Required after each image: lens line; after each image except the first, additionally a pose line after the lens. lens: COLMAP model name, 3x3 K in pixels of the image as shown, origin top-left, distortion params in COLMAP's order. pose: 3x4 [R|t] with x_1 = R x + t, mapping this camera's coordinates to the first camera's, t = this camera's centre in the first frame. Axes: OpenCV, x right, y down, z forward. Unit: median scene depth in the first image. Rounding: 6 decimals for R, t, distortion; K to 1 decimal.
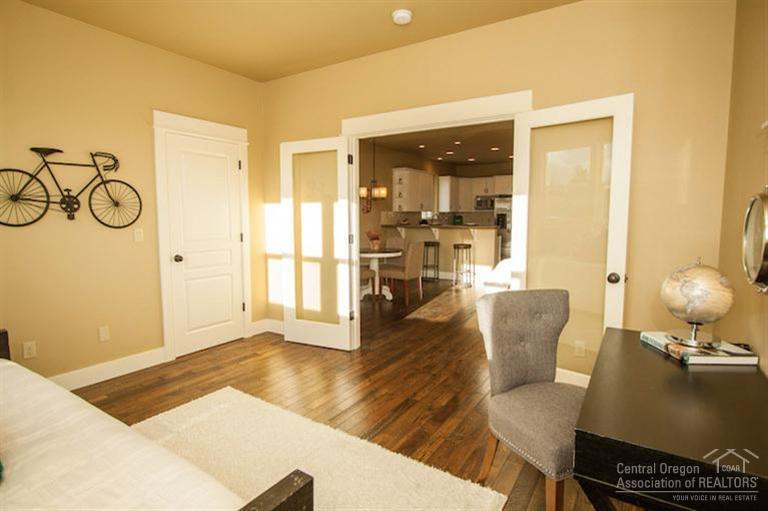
lens RADIAL K [[401.5, 0, 384.6], [0, 401.5, 251.2], [0, 0, 1]] dist [-0.016186, -0.000929]
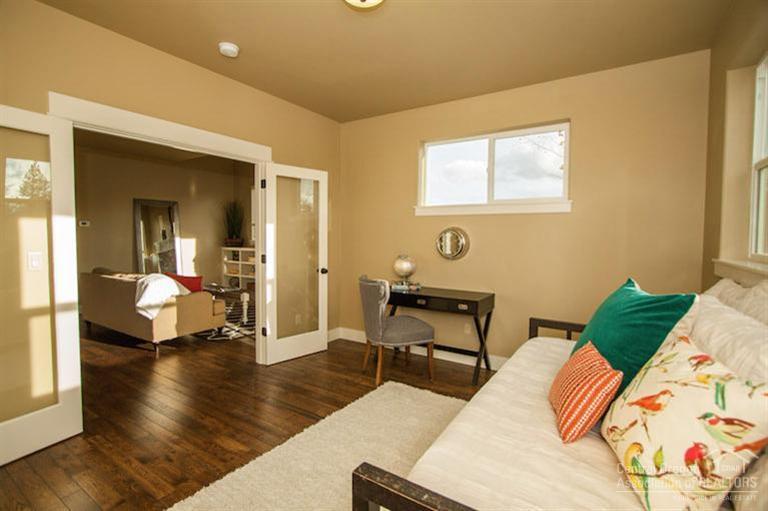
lens RADIAL K [[362.1, 0, 386.8], [0, 362.1, 252.2], [0, 0, 1]] dist [-0.011729, -0.000564]
pose [[-0.012625, -0.045782, 0.998872, -0.877518], [0.092397, 0.994624, 0.046755, -0.053935], [-0.995642, 0.092883, -0.008327, 0.598769]]
